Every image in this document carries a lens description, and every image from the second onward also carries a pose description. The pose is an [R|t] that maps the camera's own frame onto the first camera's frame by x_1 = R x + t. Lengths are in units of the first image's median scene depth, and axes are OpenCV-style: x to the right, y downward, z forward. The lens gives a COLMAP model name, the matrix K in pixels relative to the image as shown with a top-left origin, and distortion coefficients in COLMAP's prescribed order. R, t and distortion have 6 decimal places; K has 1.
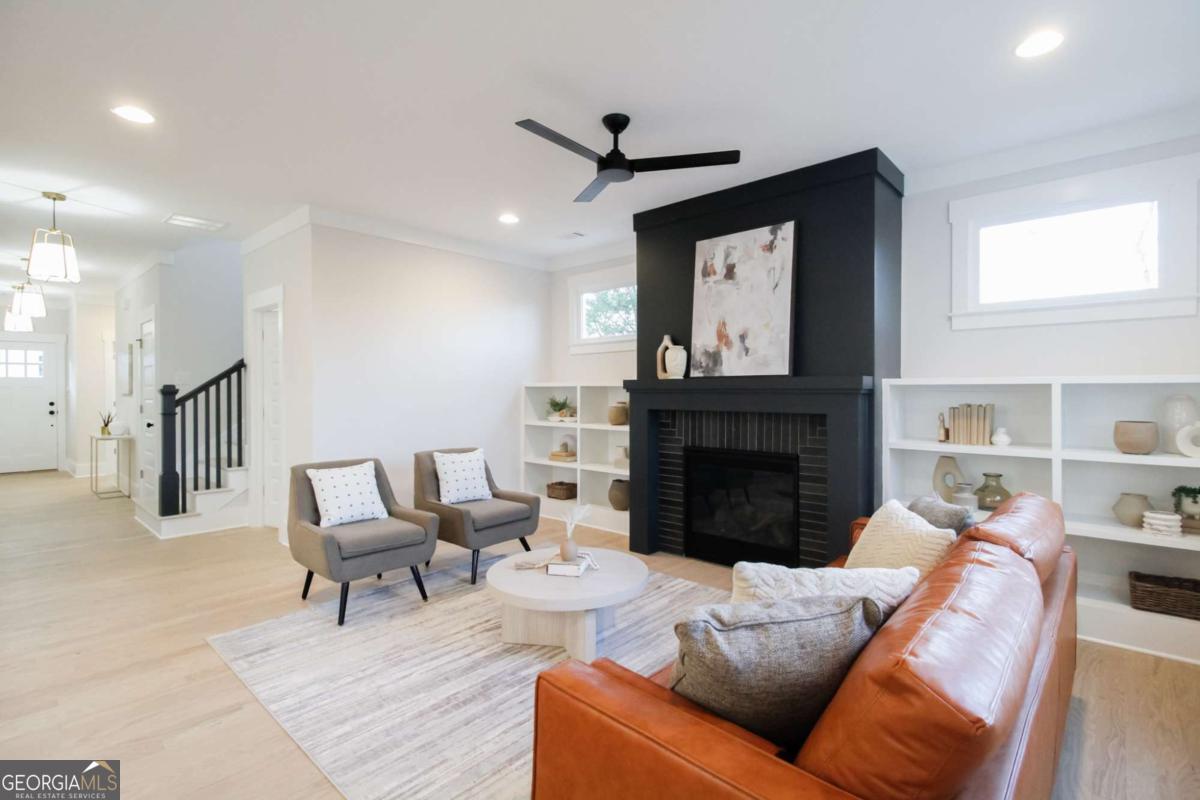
lens RADIAL K [[560.5, 0, 607.4], [0, 560.5, 393.5], [0, 0, 1]] dist [0.014203, -0.000290]
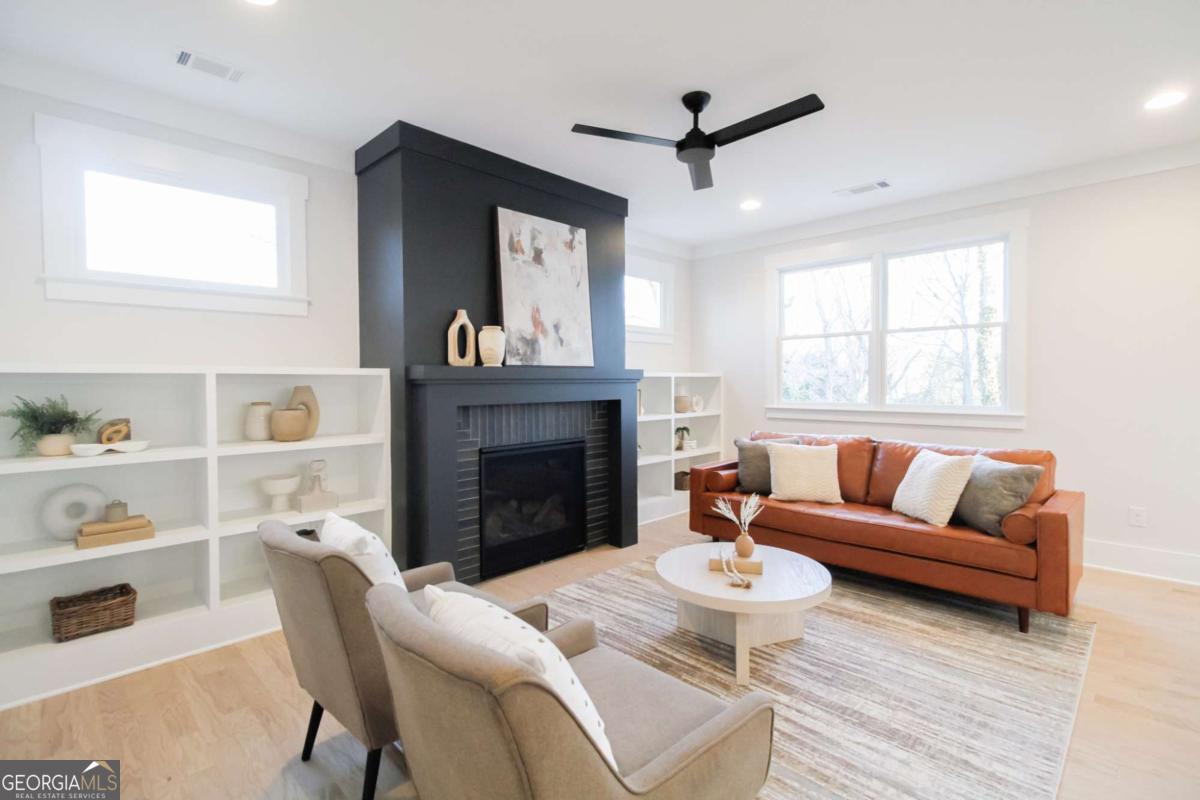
lens RADIAL K [[560.5, 0, 607.4], [0, 560.5, 393.5], [0, 0, 1]] dist [0.014203, -0.000290]
pose [[0.038085, -0.019941, 0.999076, -0.722511], [0.011696, 0.999741, 0.019509, -0.000978], [-0.999206, 0.010942, 0.038308, 0.837507]]
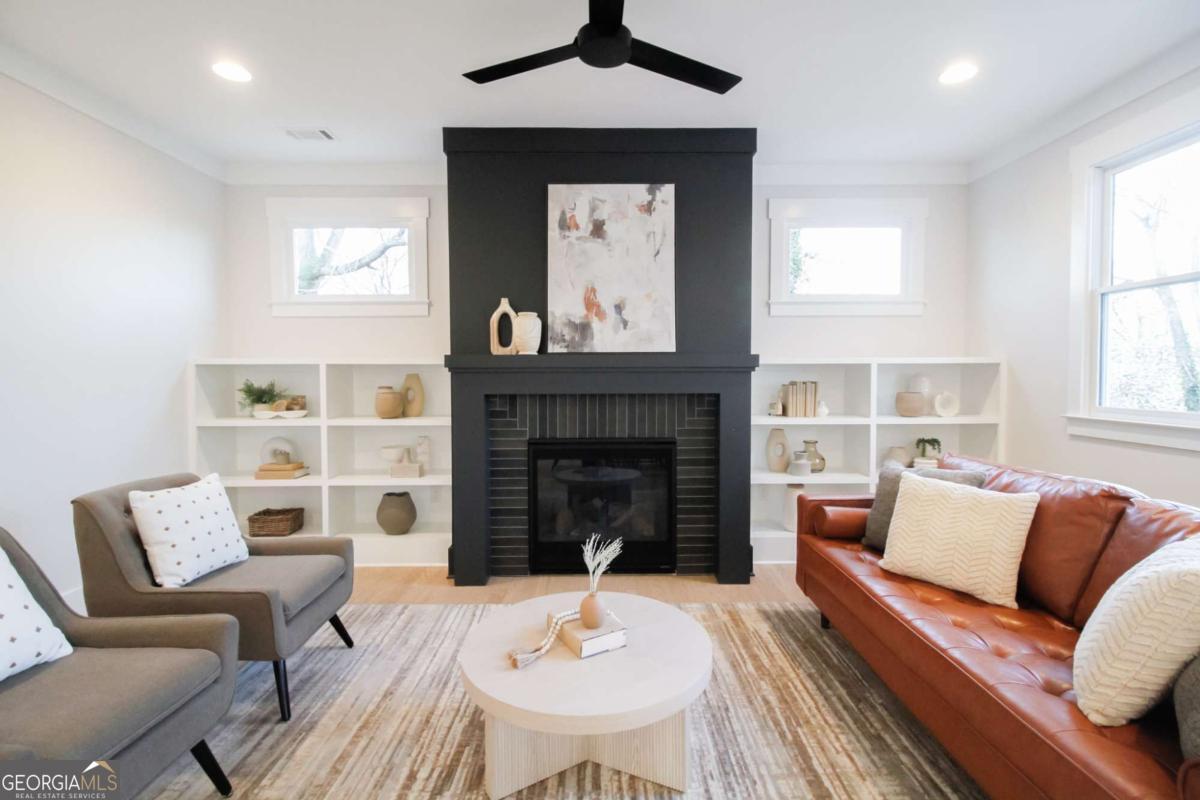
lens RADIAL K [[560.5, 0, 607.4], [0, 560.5, 393.5], [0, 0, 1]] dist [0.014203, -0.000290]
pose [[0.736785, -0.024449, 0.675685, -0.343680], [0.005906, 0.999541, 0.029727, 0.005927], [-0.676101, -0.017912, 0.736591, 0.359026]]
